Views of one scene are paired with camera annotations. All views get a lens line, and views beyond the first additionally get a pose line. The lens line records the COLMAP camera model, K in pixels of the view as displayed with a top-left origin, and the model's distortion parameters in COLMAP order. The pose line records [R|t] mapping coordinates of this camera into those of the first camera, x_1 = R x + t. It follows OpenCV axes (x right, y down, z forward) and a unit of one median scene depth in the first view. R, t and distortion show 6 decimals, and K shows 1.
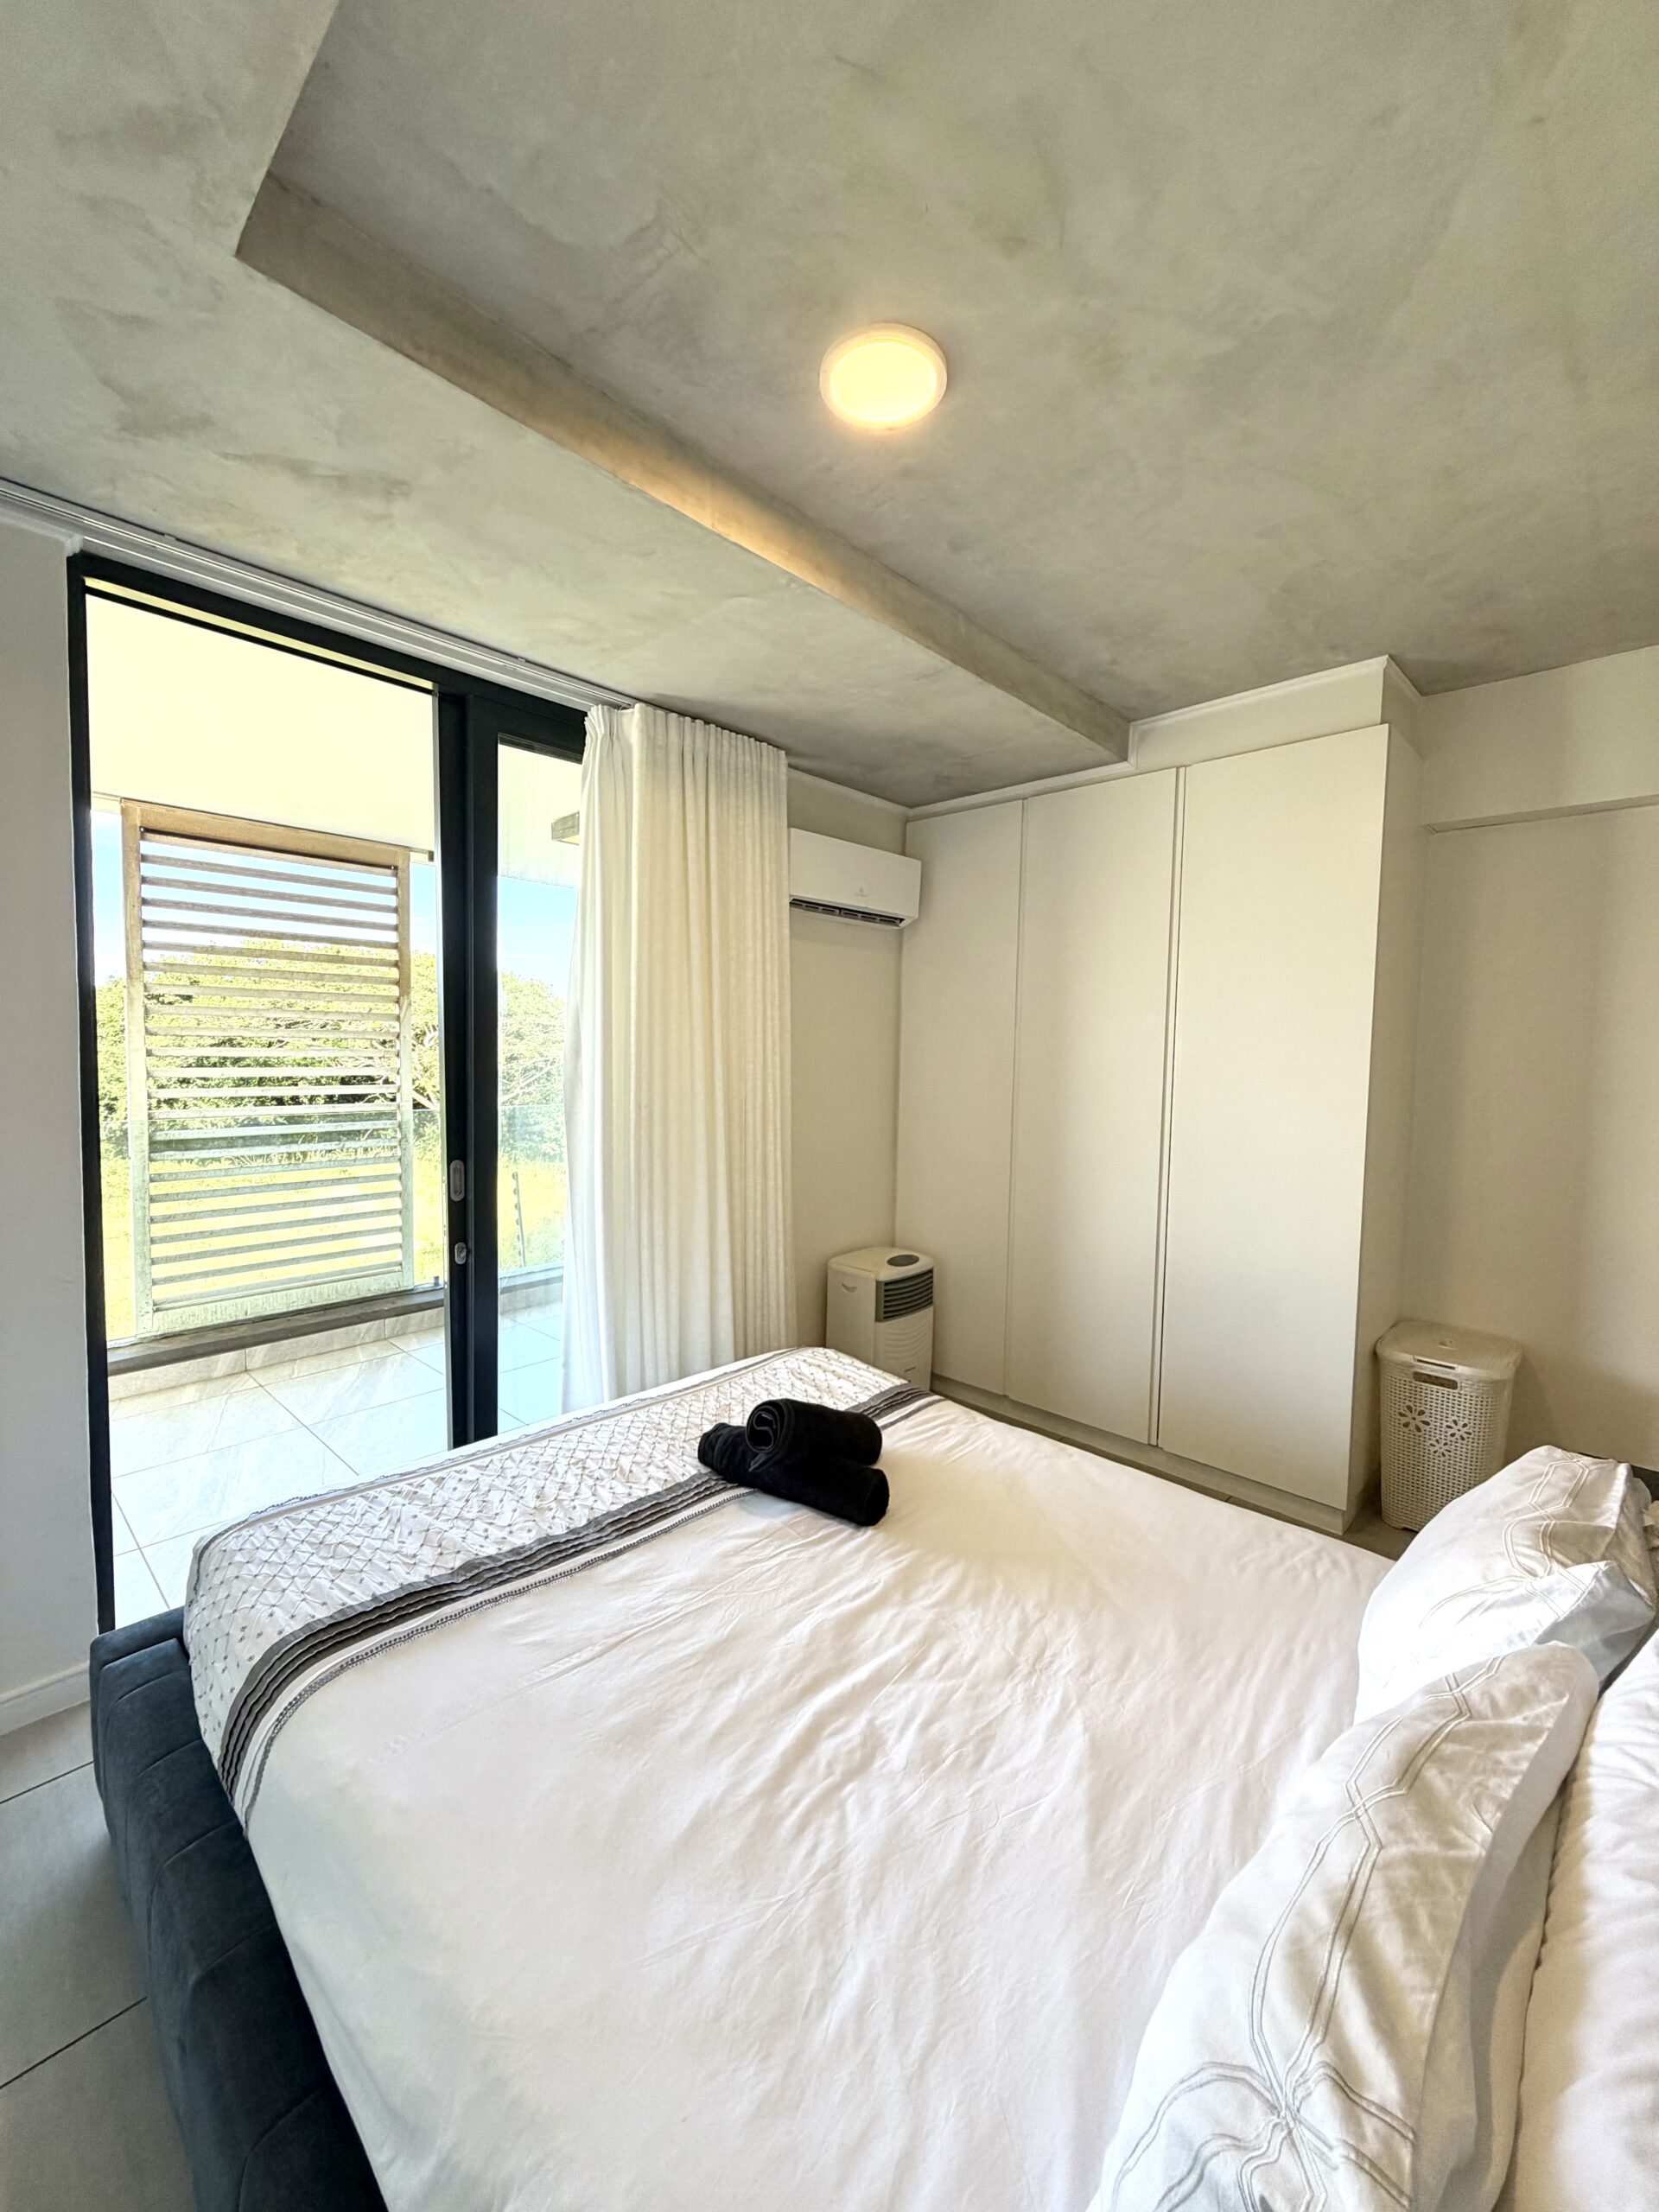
lens RADIAL K [[886.4, 0, 827.8], [0, 886.4, 1100.6], [0, 0, 1]] dist [0.000245, -0.000036]
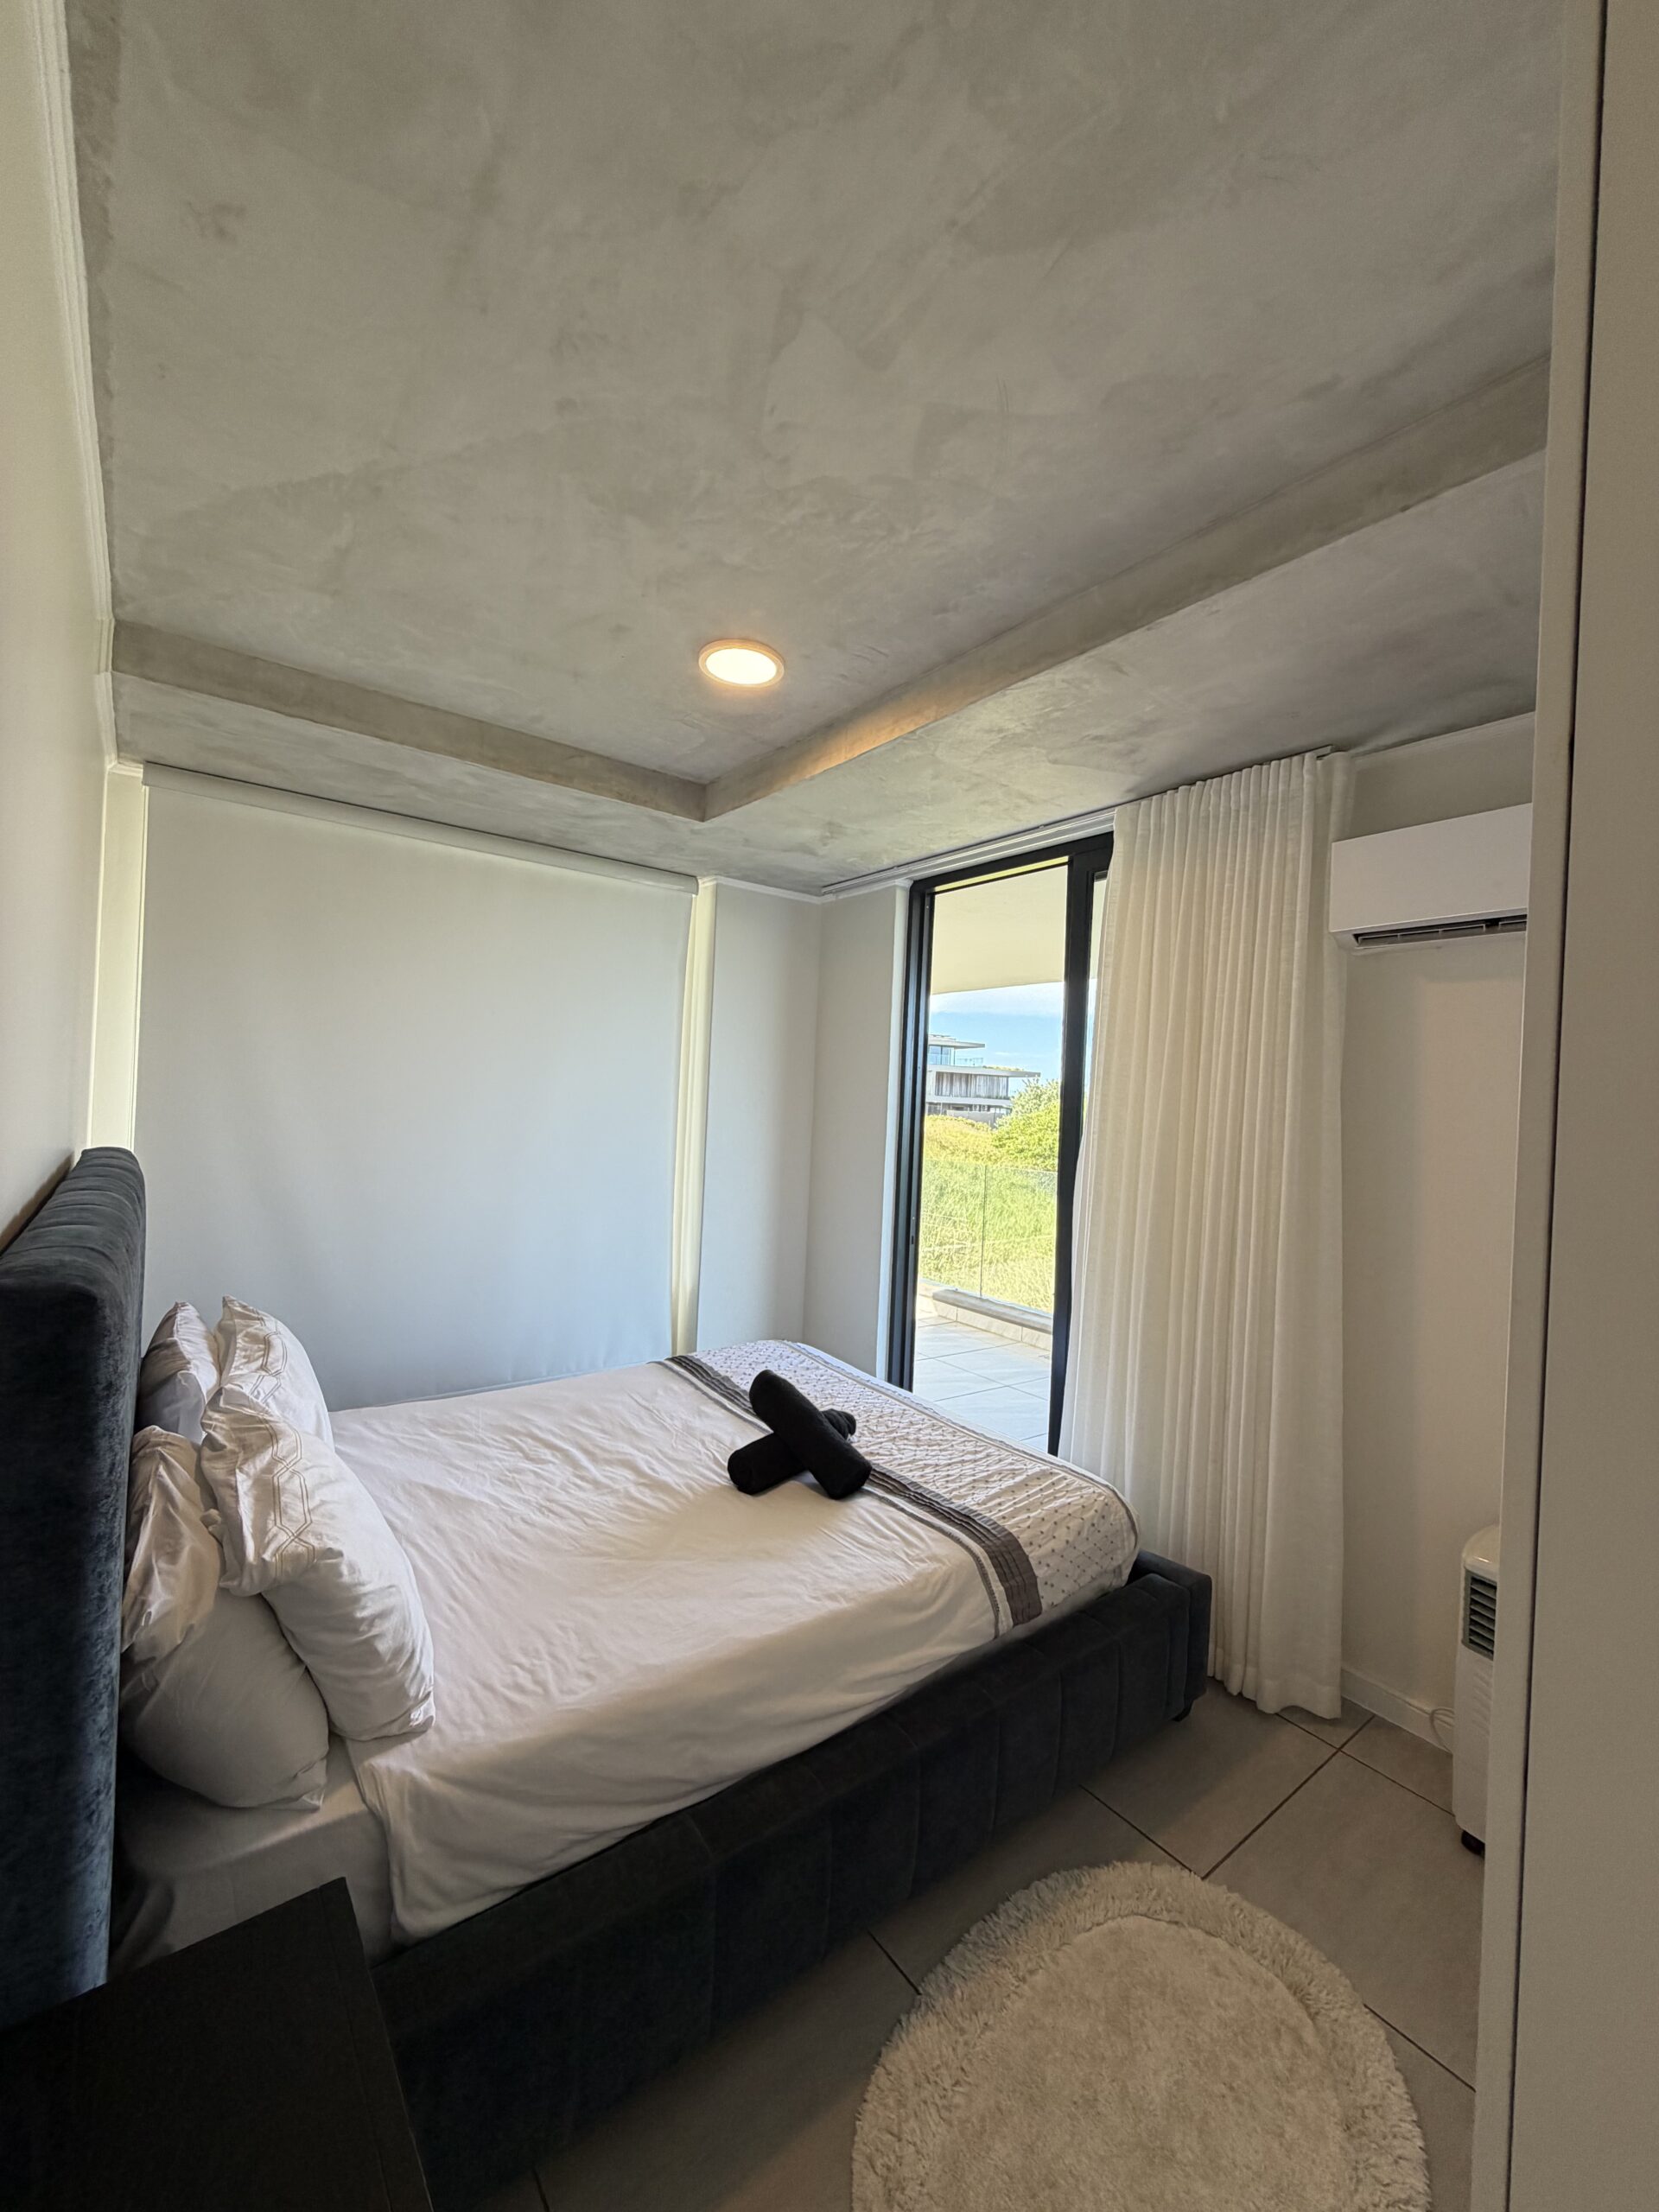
lens RADIAL K [[875.6, 0, 827.2], [0, 875.6, 1100.5], [0, 0, 1]] dist [-0.008576, 0.000102]
pose [[-0.154867, -0.026096, -0.987591, 1.173974], [-0.105173, 0.994406, -0.009784, -0.070037], [0.982321, 0.102352, -0.156746, 1.157455]]
